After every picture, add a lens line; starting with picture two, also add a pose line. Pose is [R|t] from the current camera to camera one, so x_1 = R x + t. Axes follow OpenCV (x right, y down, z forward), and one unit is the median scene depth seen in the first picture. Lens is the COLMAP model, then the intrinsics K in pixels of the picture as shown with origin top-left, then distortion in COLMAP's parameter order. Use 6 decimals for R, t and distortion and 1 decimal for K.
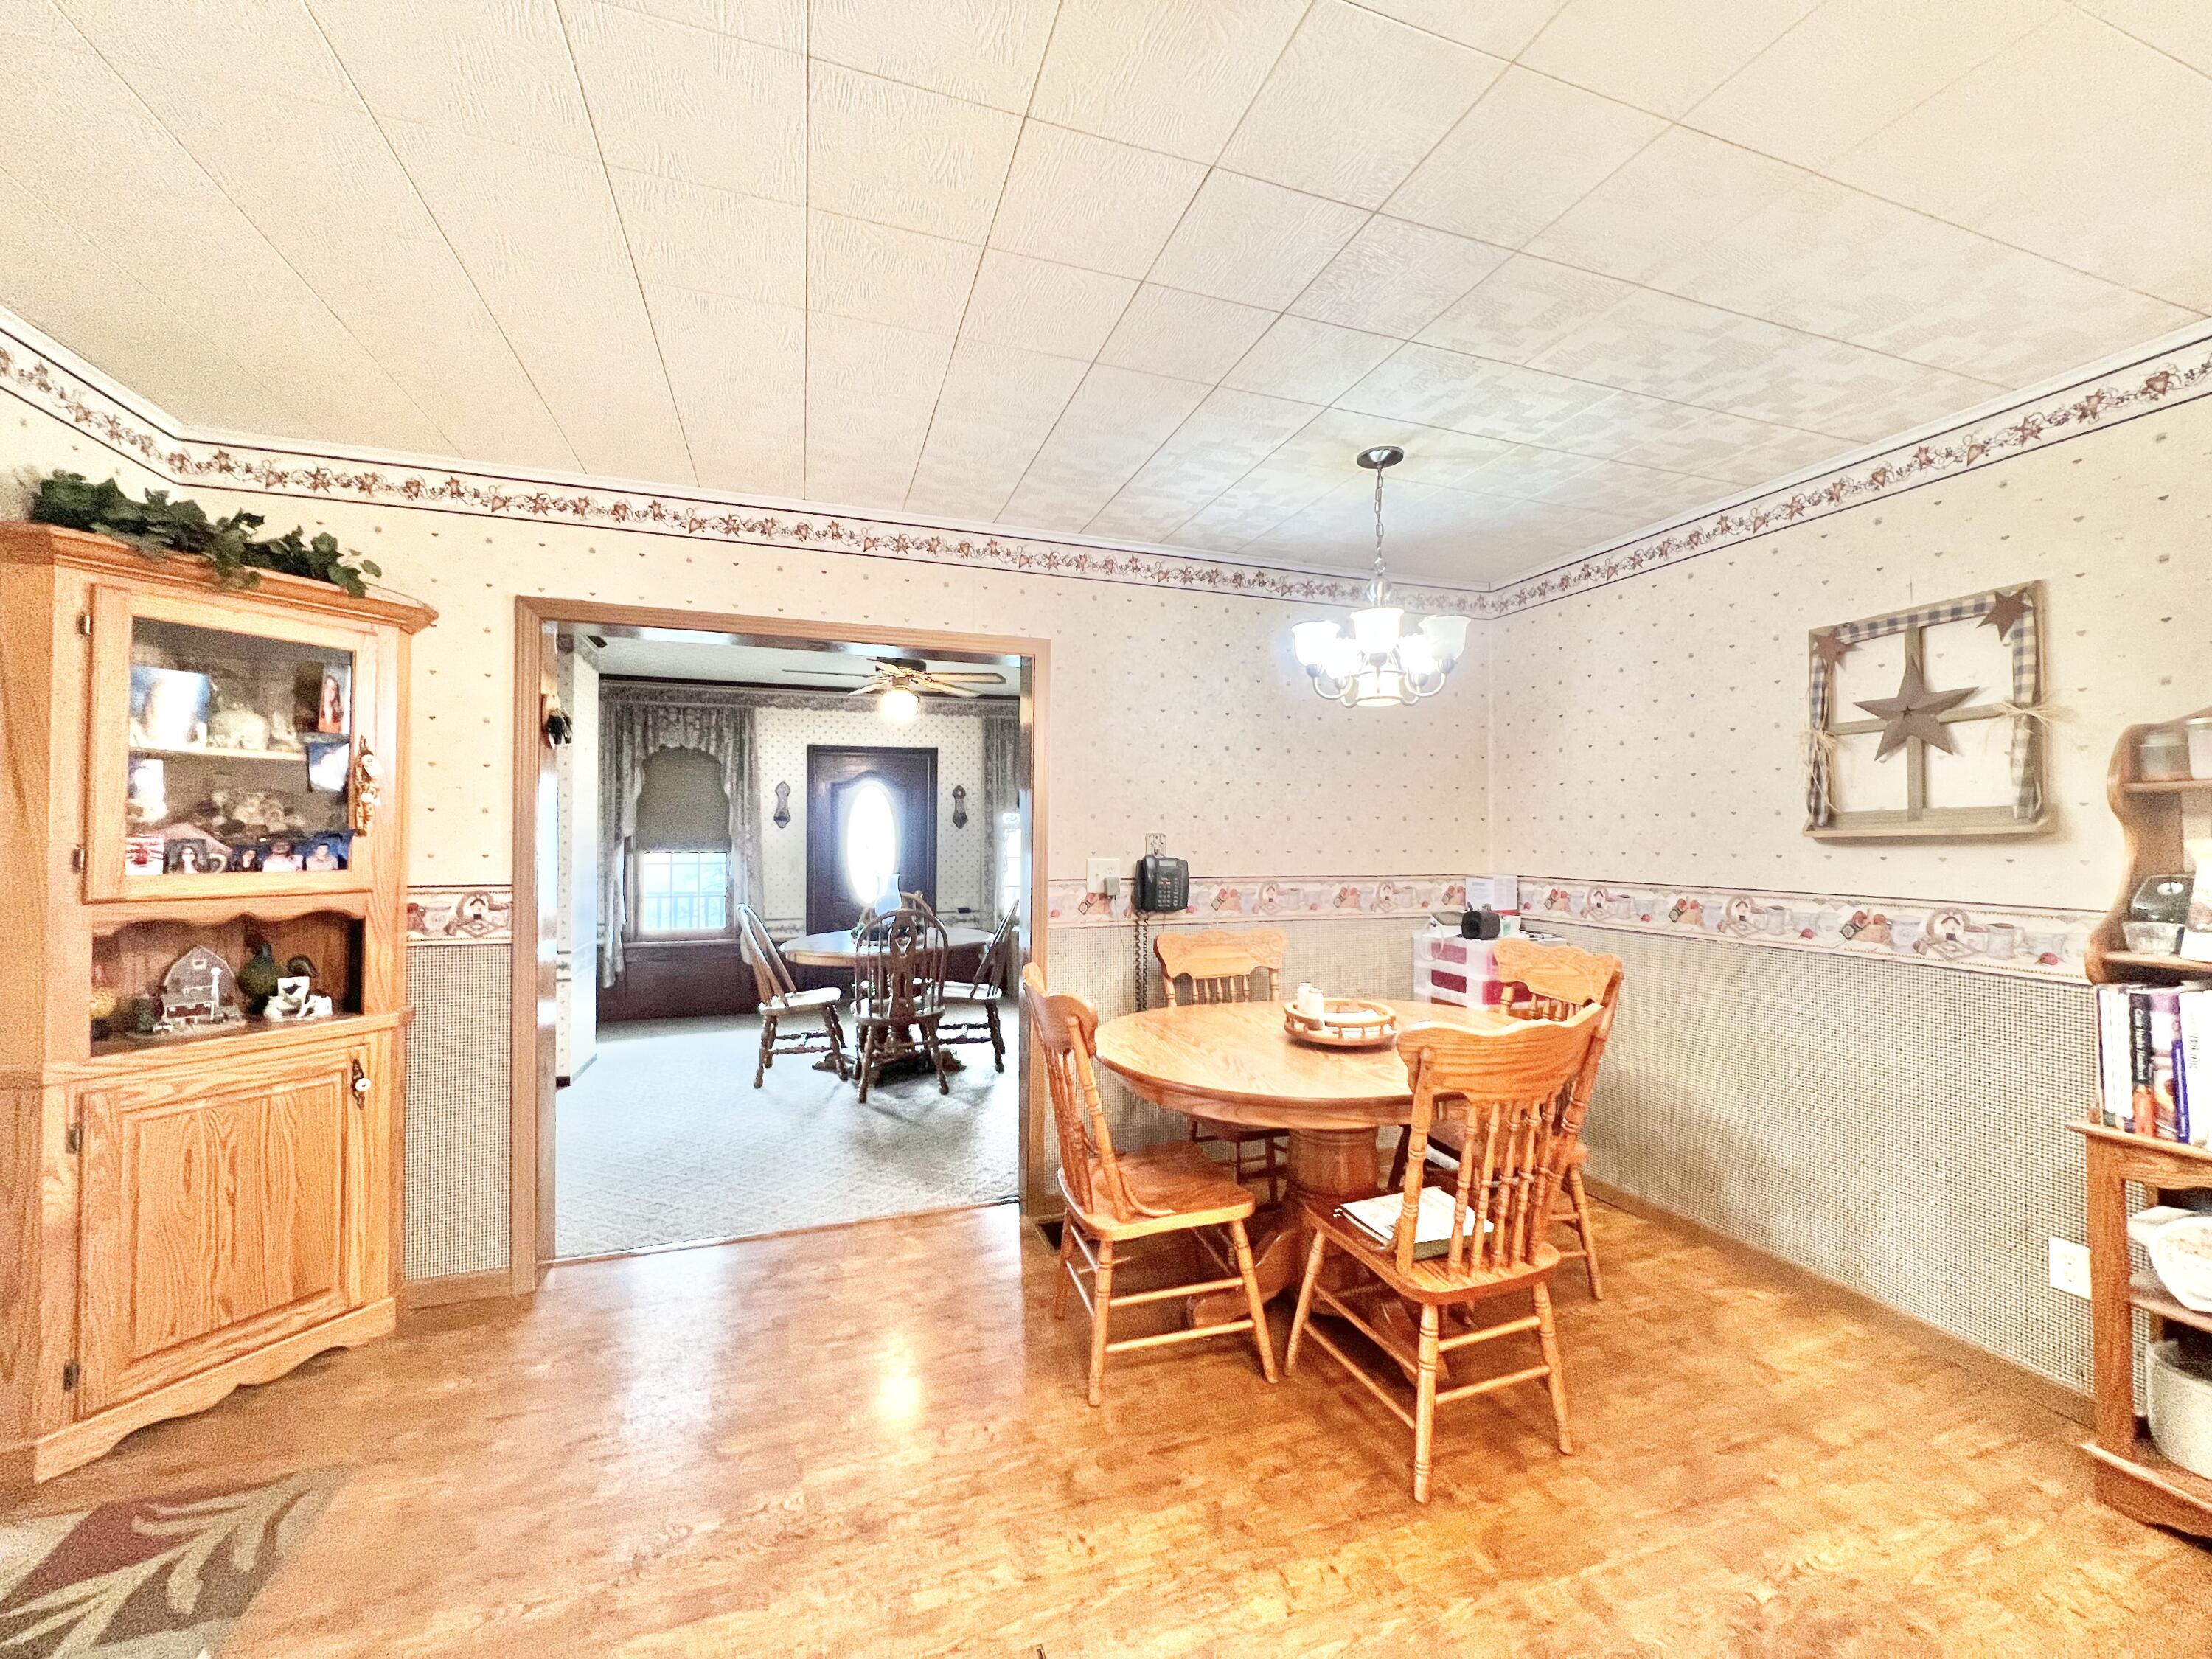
lens RADIAL K [[889.8, 0, 1103.5], [0, 889.8, 823.1], [0, 0, 1]] dist [-0.000170, -0.000070]
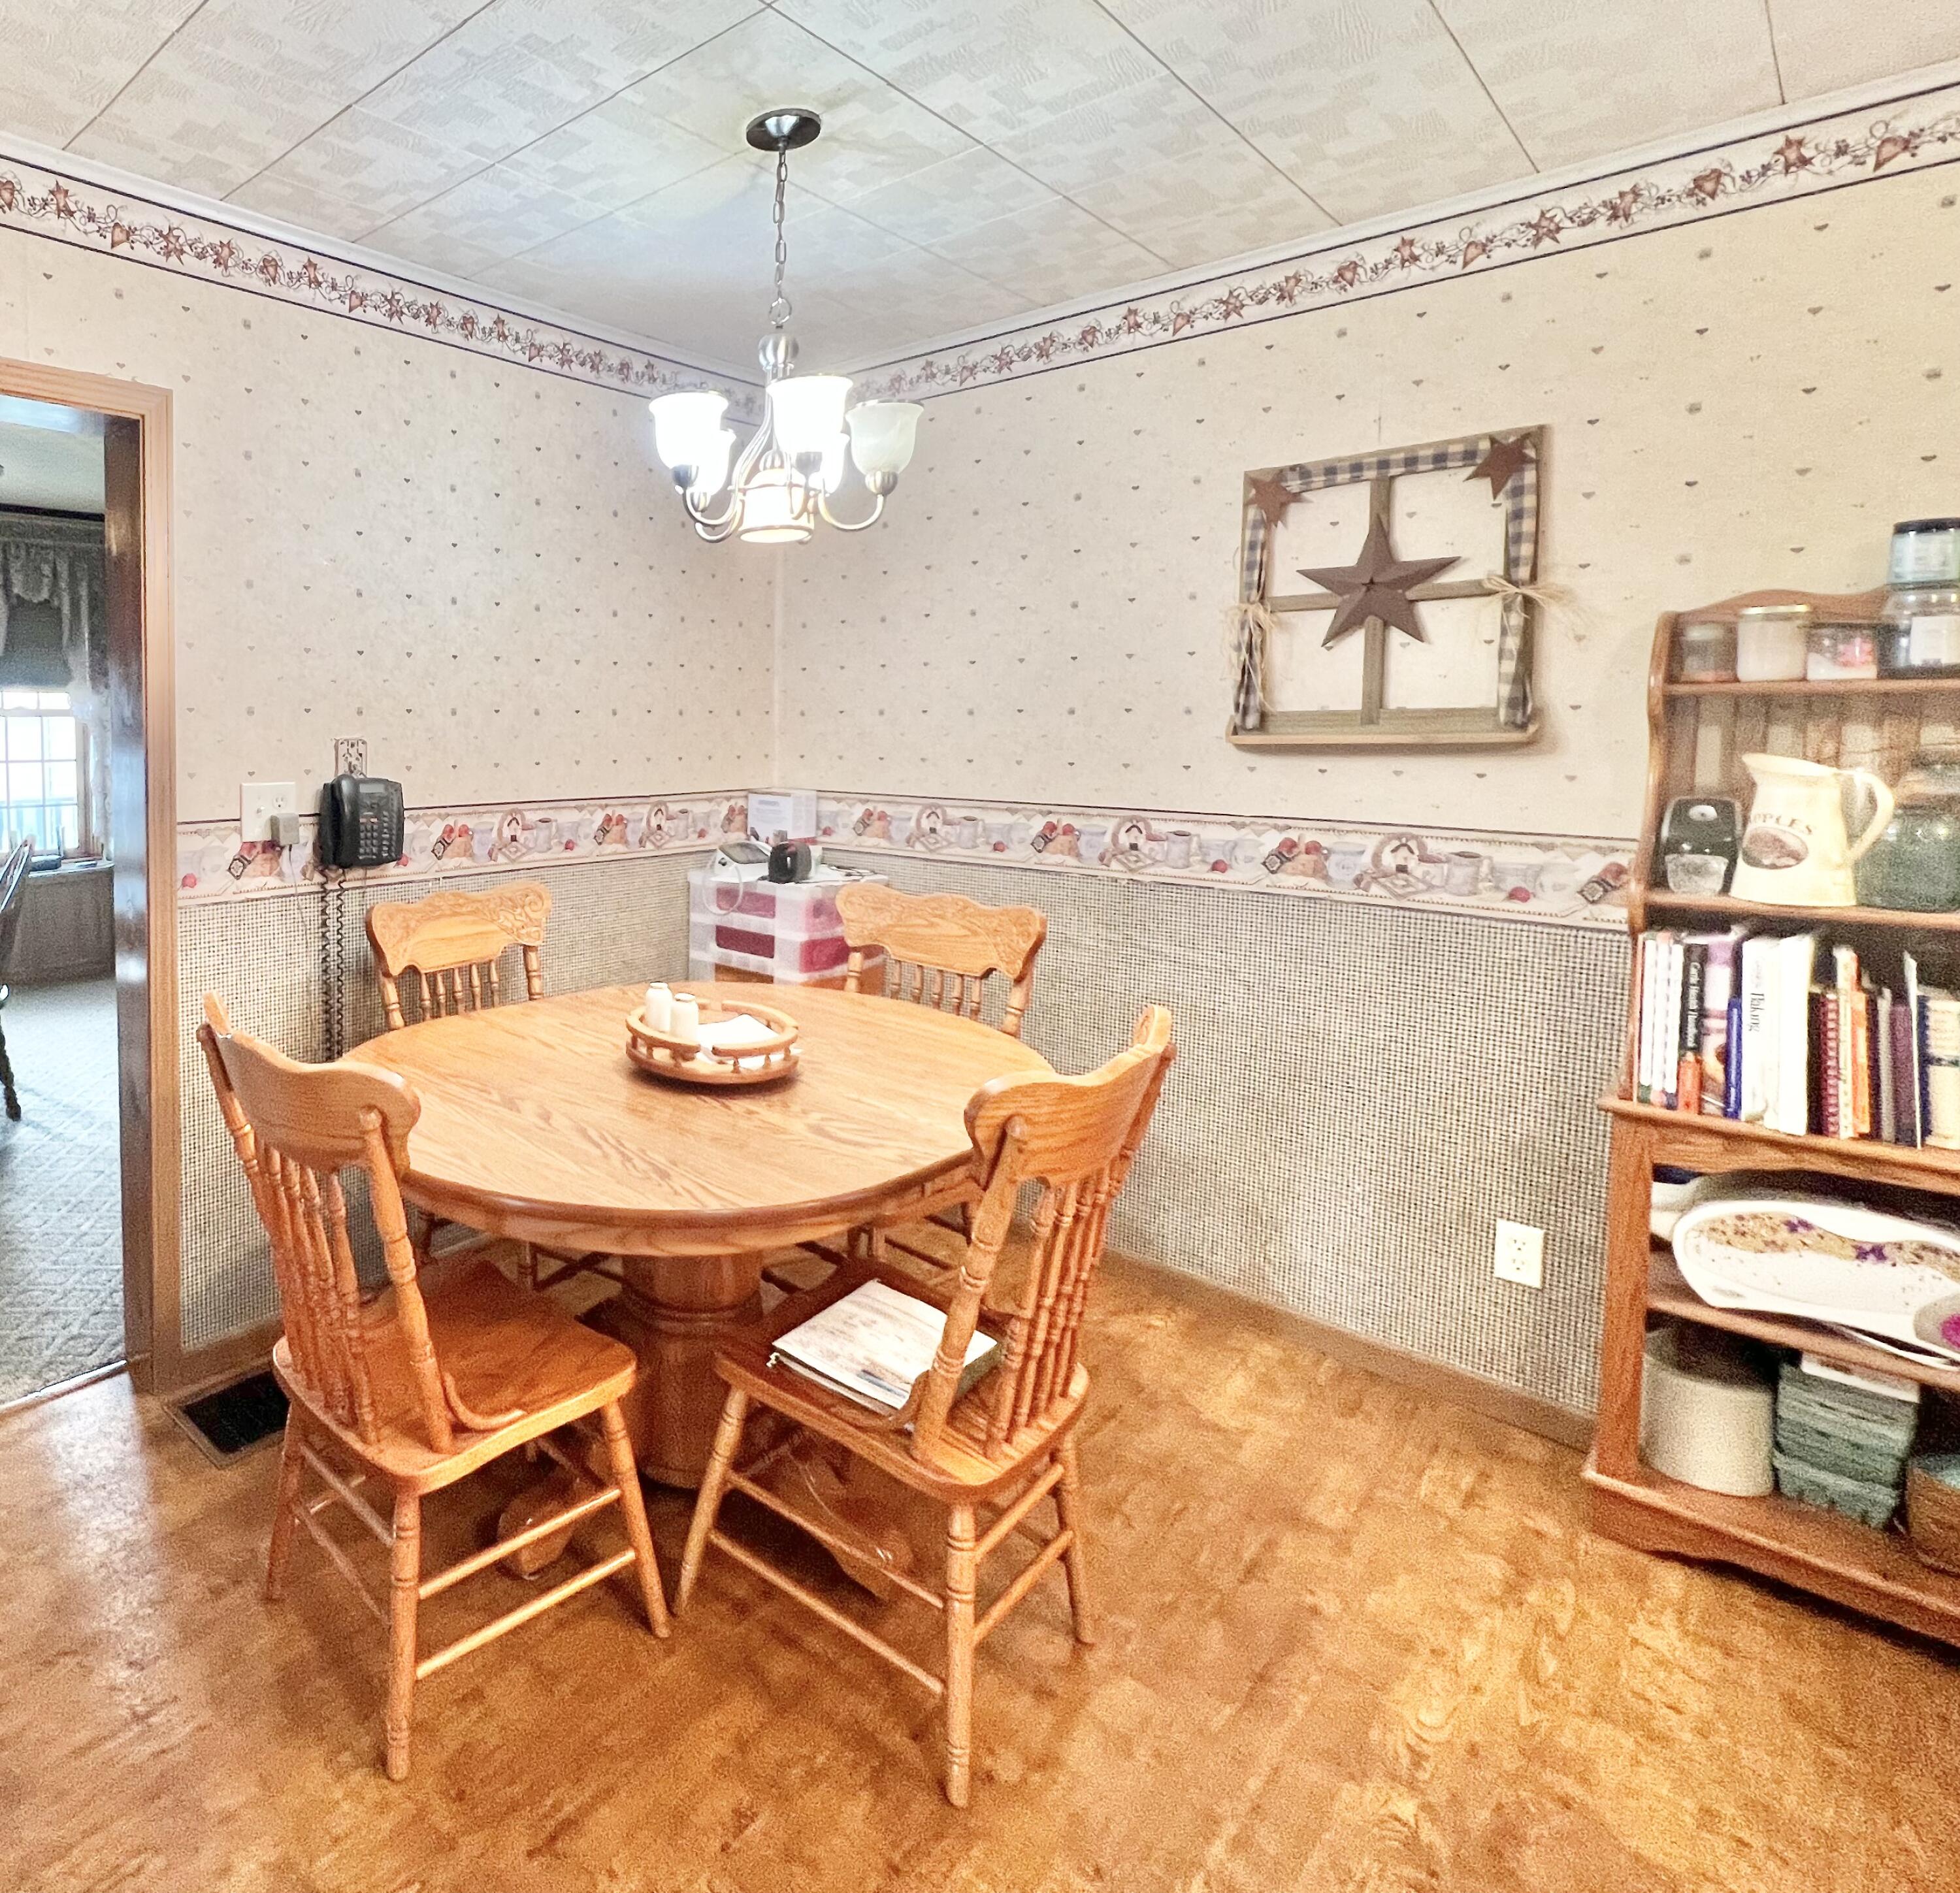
lens RADIAL K [[1559.0, 0, 1008.9], [0, 1559.0, 866.4], [0, 0, 1]] dist [-0.005102, 0.007309]
pose [[0.930525, -0.025770, 0.365321, 0.087809], [-0.004592, 0.996622, 0.081998, 0.009560], [-0.366200, -0.077979, 0.927263, -0.155503]]
